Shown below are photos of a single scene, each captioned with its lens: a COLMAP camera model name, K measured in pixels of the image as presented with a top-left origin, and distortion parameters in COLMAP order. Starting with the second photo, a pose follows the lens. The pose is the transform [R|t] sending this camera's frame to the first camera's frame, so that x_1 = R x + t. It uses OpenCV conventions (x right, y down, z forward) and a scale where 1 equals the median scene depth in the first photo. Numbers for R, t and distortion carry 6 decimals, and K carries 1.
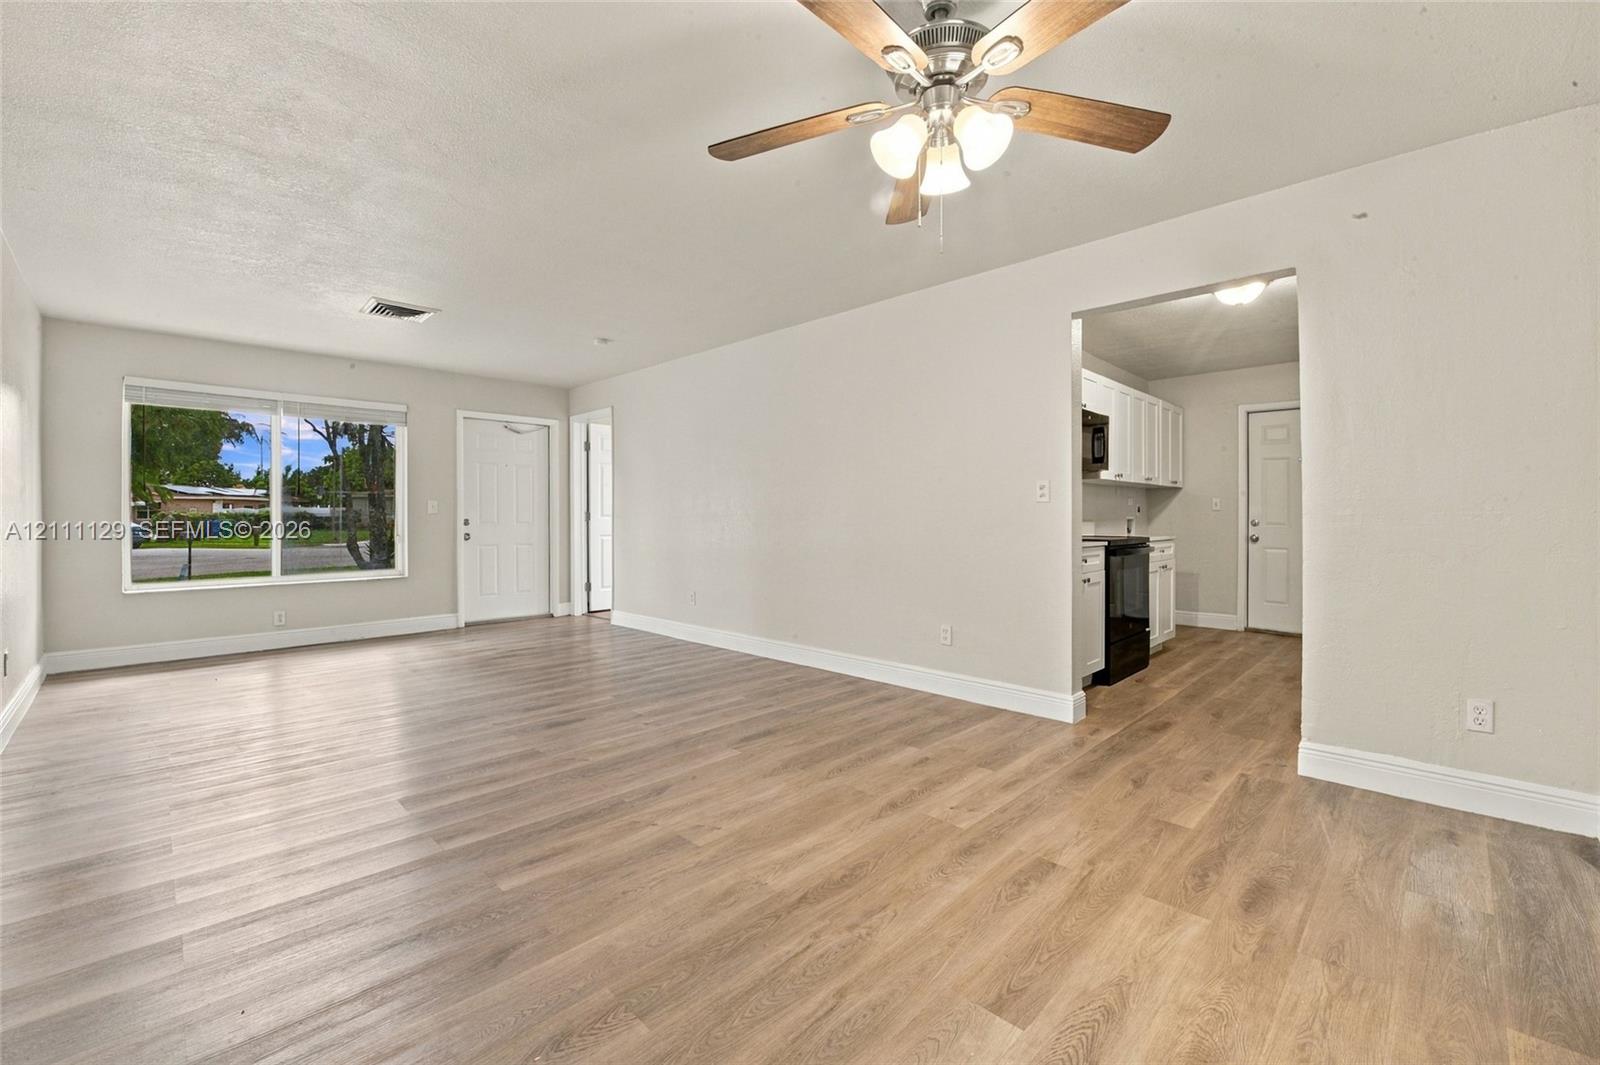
lens RADIAL K [[653.7, 0, 798.6], [0, 653.7, 522.1], [0, 0, 1]] dist [-0.020910, -0.001119]
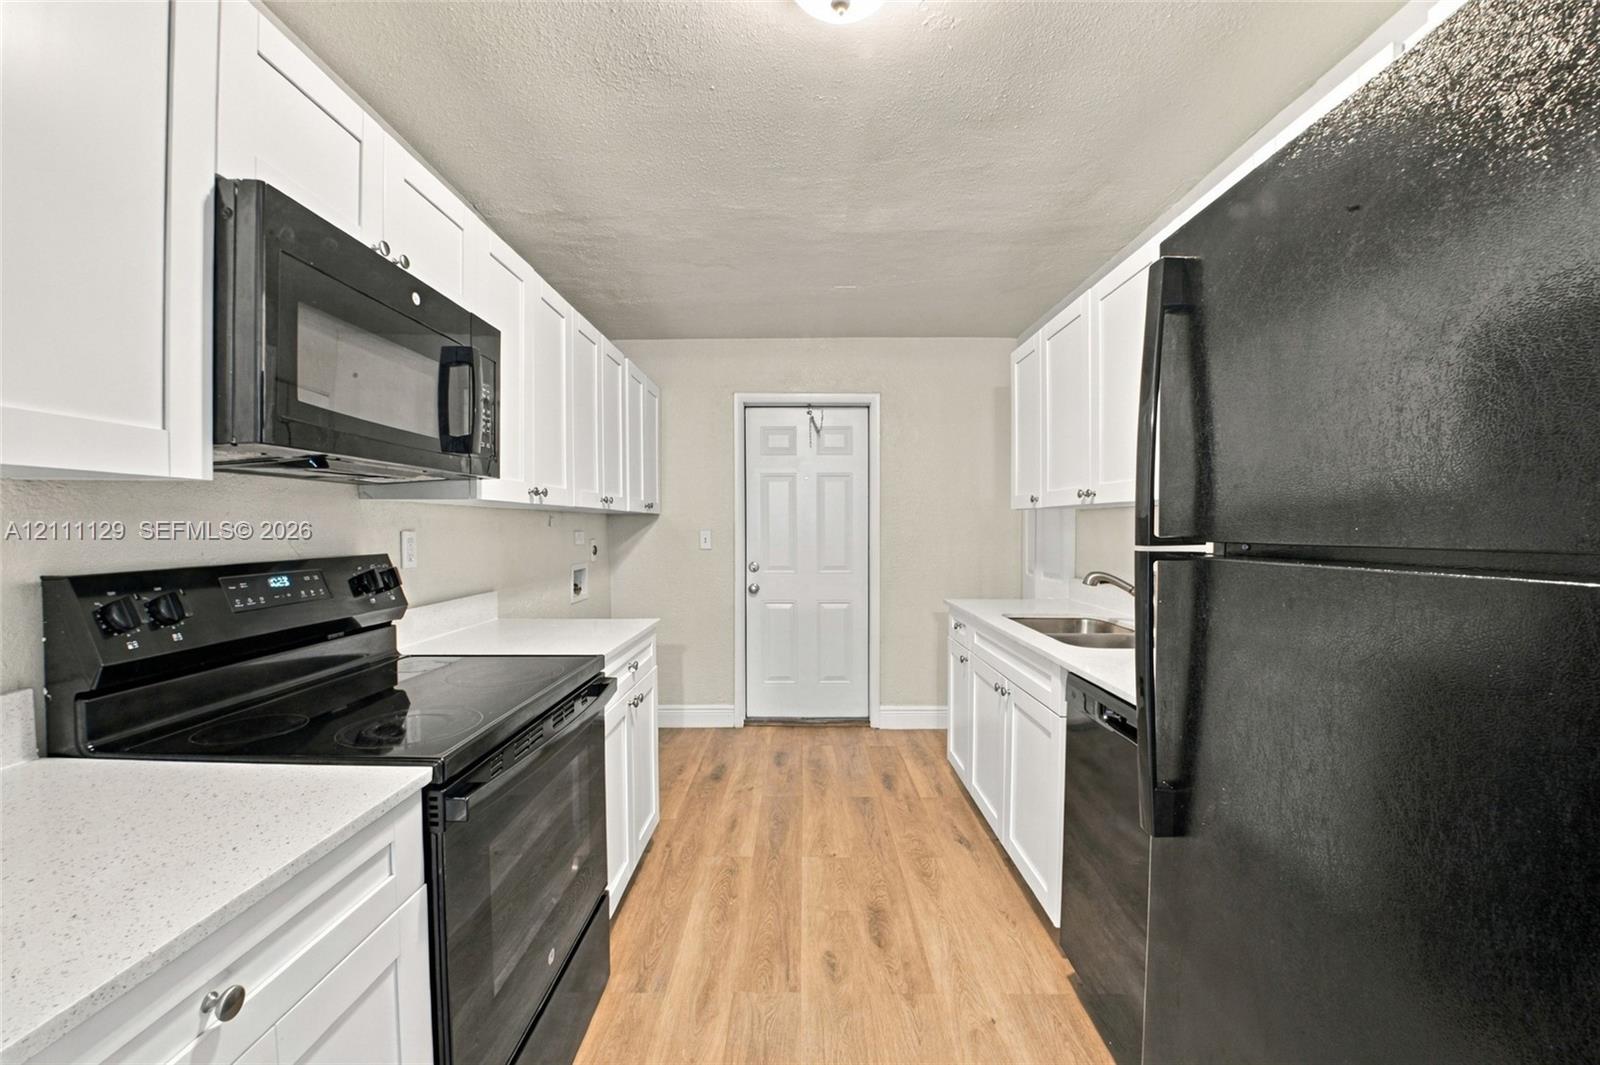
lens RADIAL K [[653.7, 0, 798.6], [0, 653.7, 522.1], [0, 0, 1]] dist [-0.020910, -0.001119]
pose [[0.724189, -0.000459, 0.689602, 0.258875], [0.016573, 0.999723, -0.016739, -0.033604], [-0.689403, 0.023551, 0.723995, 0.460403]]
